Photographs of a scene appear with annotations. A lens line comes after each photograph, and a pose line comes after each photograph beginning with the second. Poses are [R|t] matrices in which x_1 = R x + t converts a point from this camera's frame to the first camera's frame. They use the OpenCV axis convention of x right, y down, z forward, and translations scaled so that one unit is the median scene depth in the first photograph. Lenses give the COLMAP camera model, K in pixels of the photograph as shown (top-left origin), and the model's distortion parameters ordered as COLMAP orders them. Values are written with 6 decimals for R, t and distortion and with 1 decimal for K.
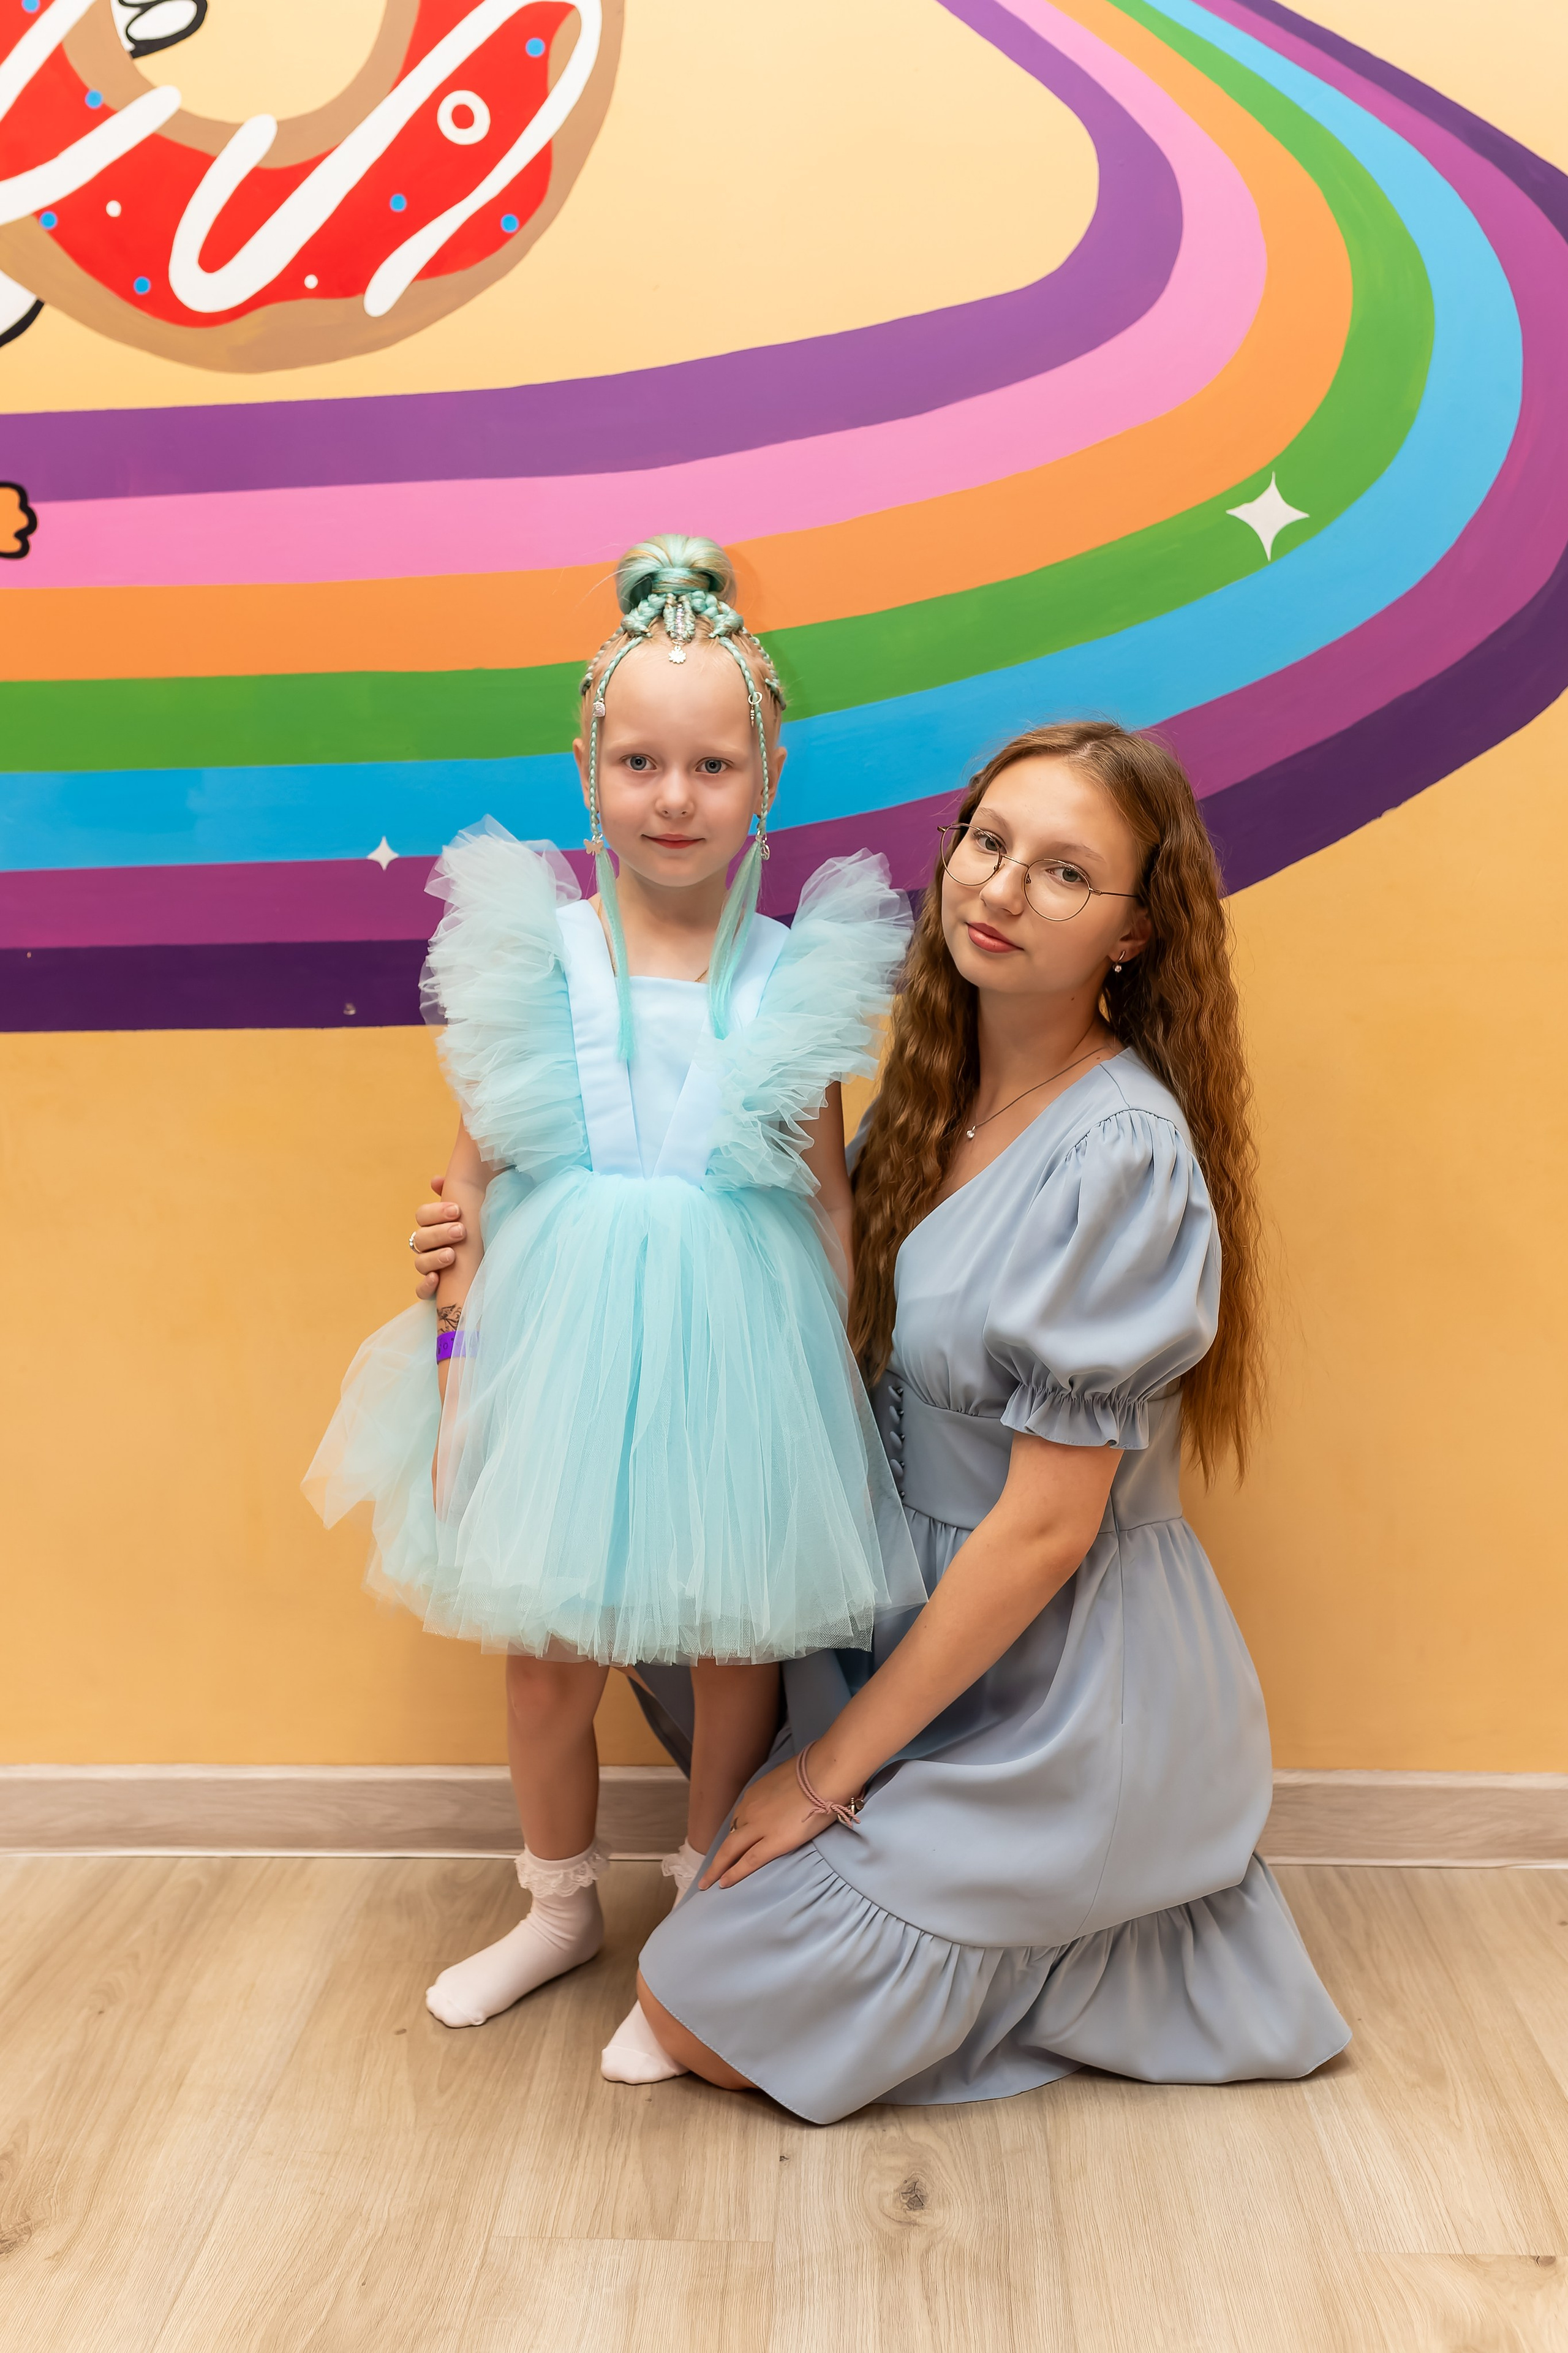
lens RADIAL K [[2565.5, 0, 717.4], [0, 2565.5, 1043.5], [0, 0, 1]] dist [0.070223, -0.092079]
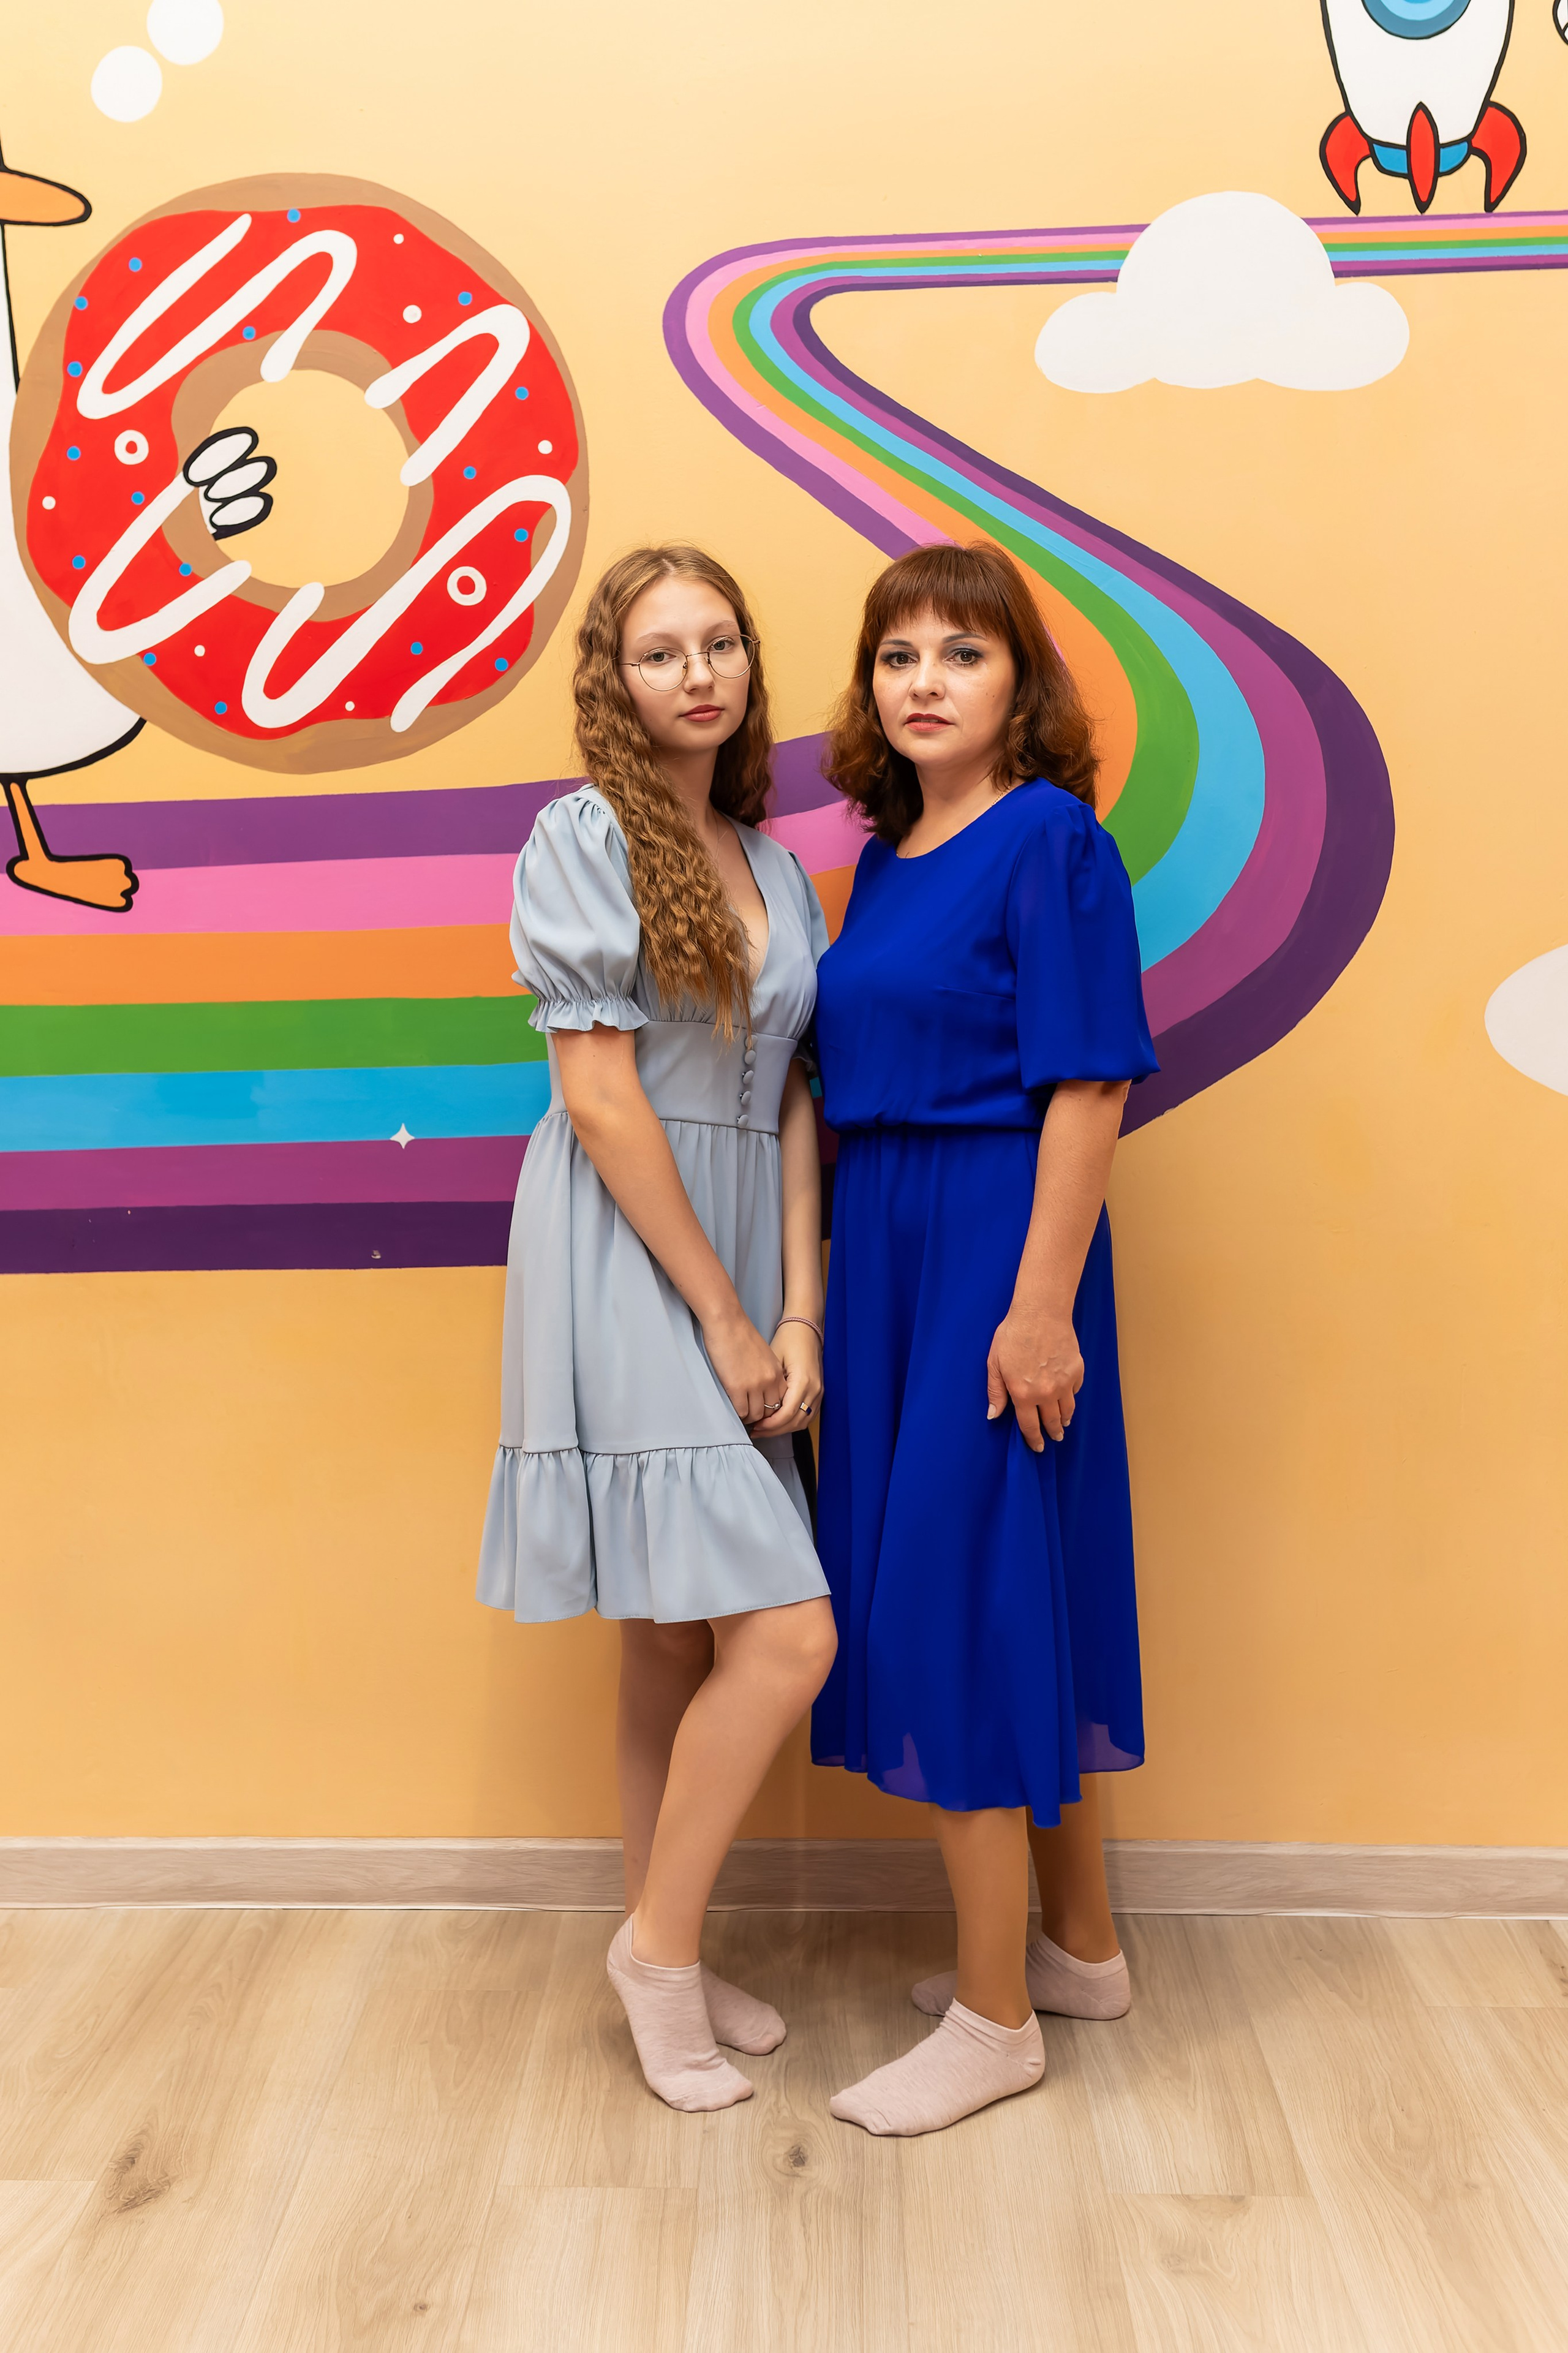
lens RADIAL K [[2644.5, 0, 683.1], [0, 2644.5, 1032.4], [0, 0, 1]] dist [0.066674, -0.076482]
pose [[0.999980, -0.000342, 0.006278, 0.003756], [0.000361, 0.999995, -0.002989, -0.127222], [-0.006277, 0.002991, 0.999976, -0.355622]]
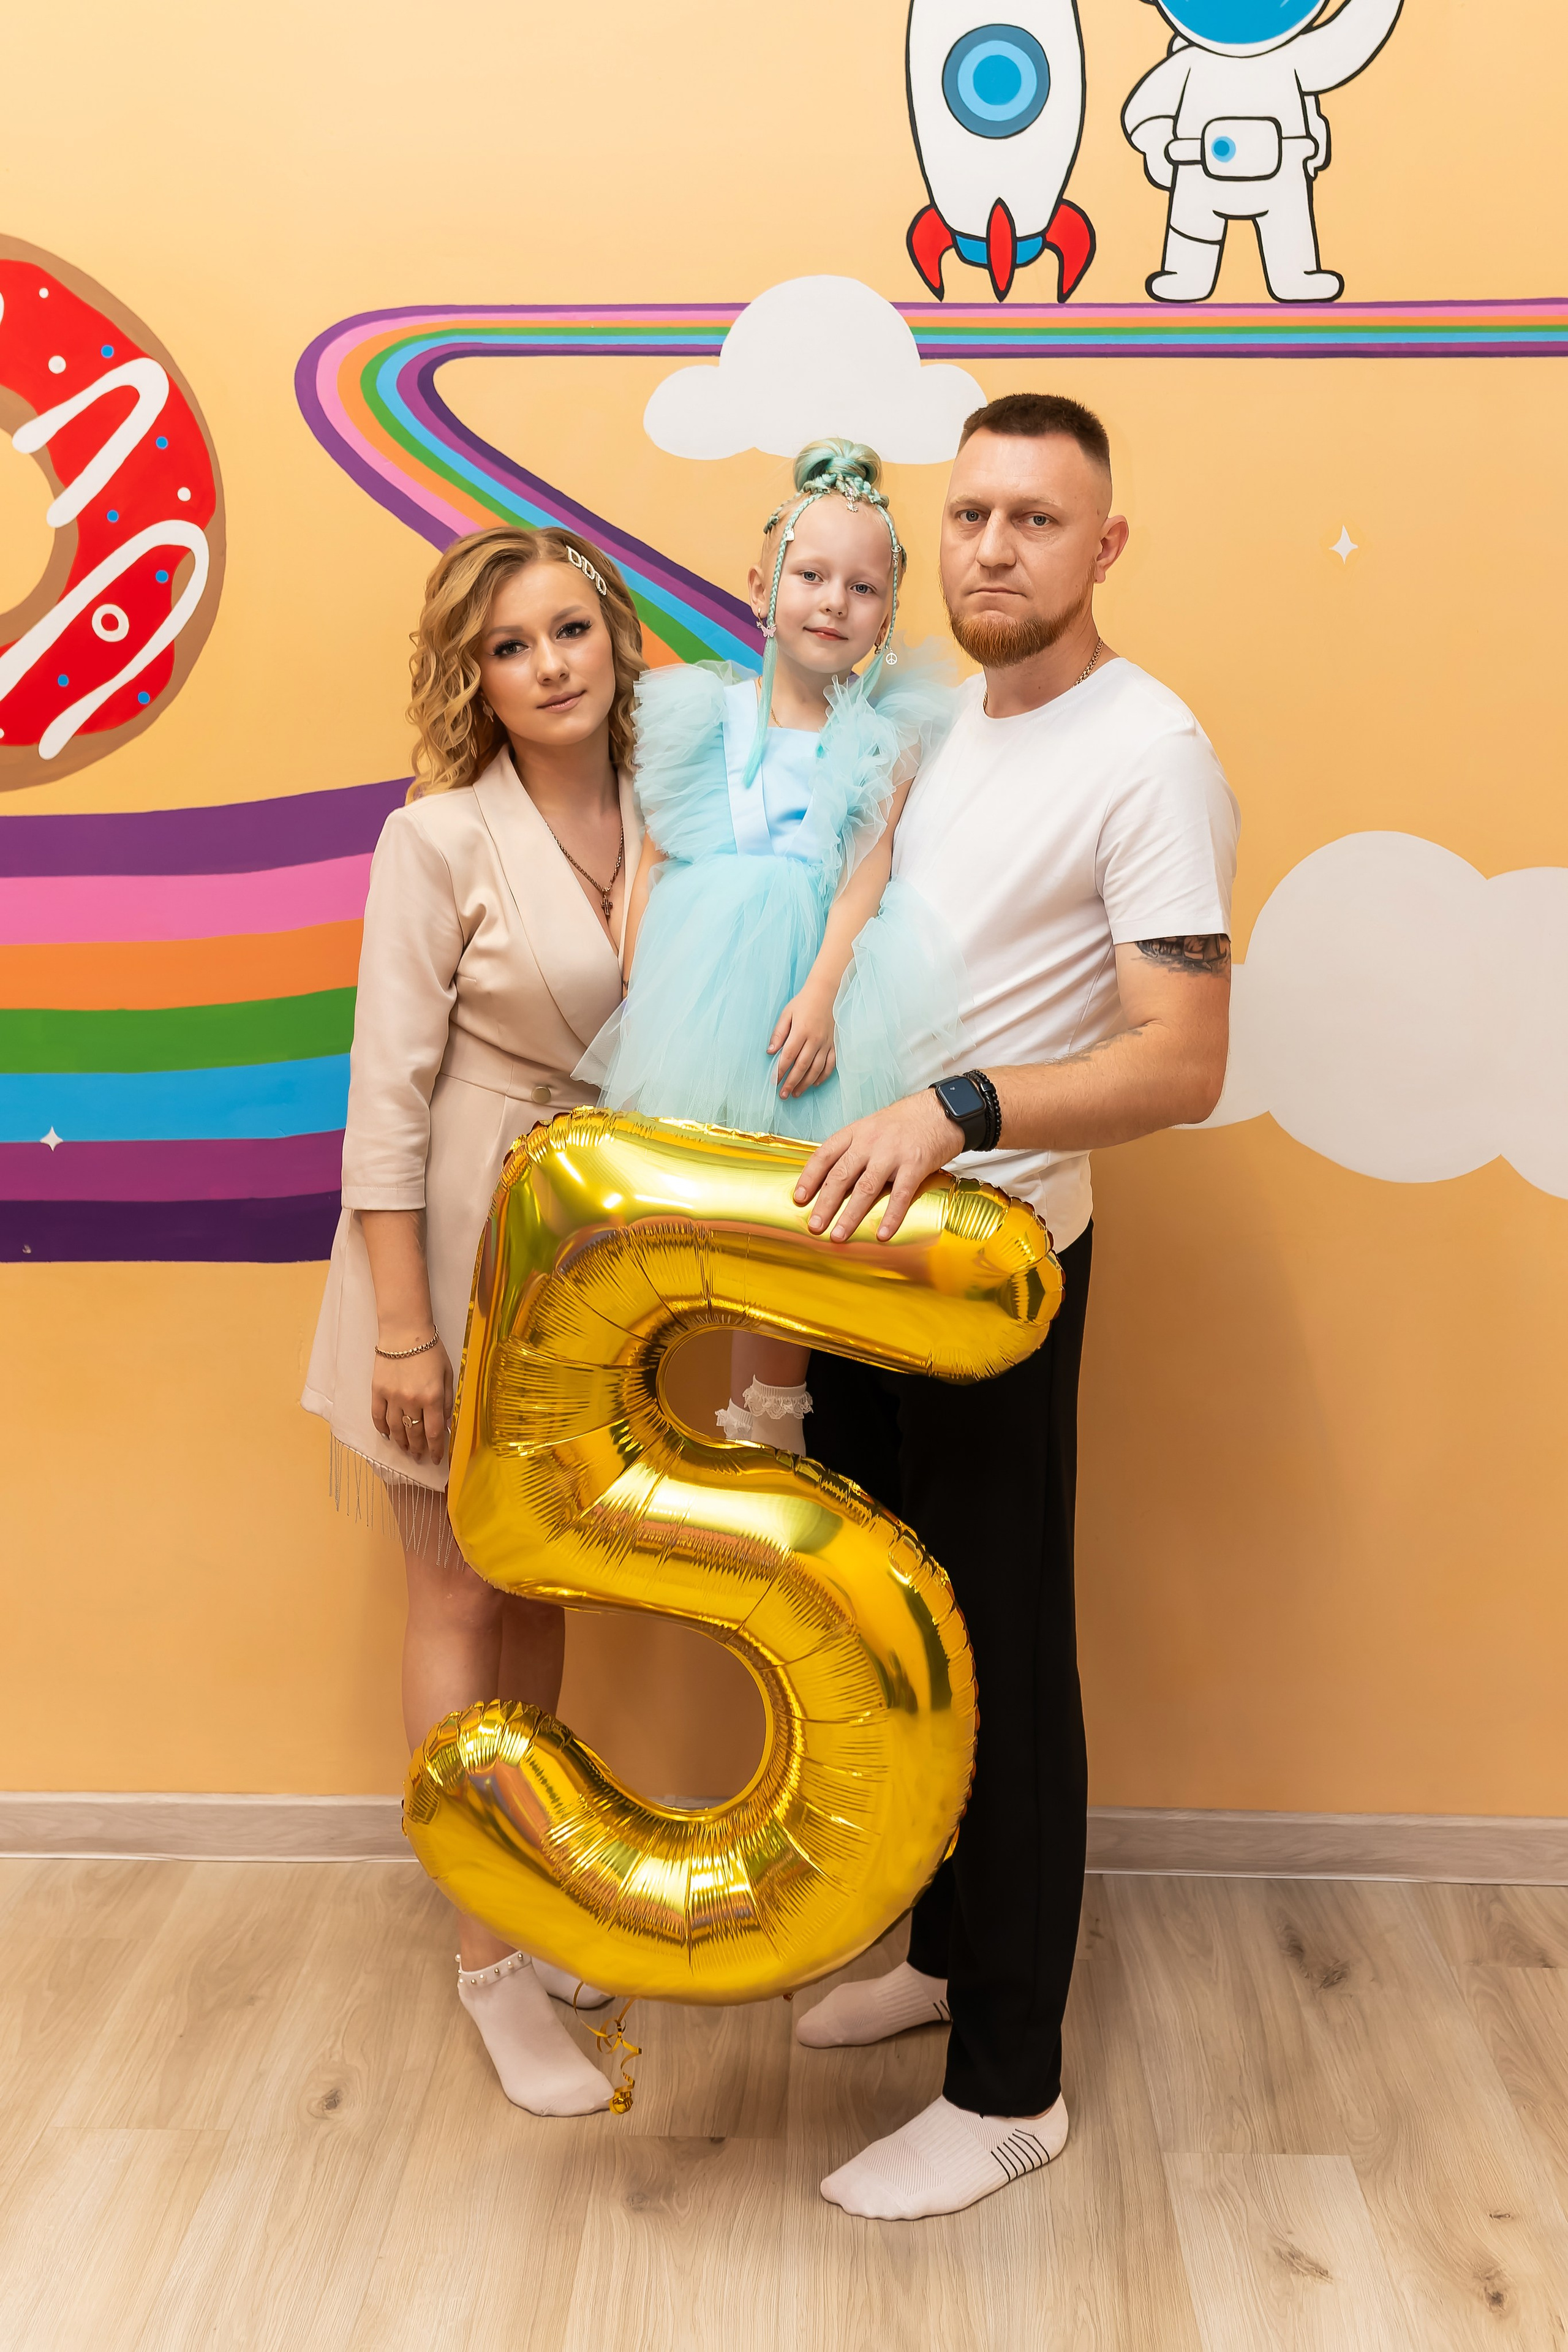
lens RADIAL K [[2644.8, 0, 781.3], [0, 2644.8, 996.5], [0, 0, 1]] dist [0.059359, -0.056700]
pose [[0.999299, 0.017174, 0.033262, 0.221173], [-0.018075, 0.999473, 0.026962, -0.203542], [-0.032782, -0.027545, 0.999083, -0.453342]]
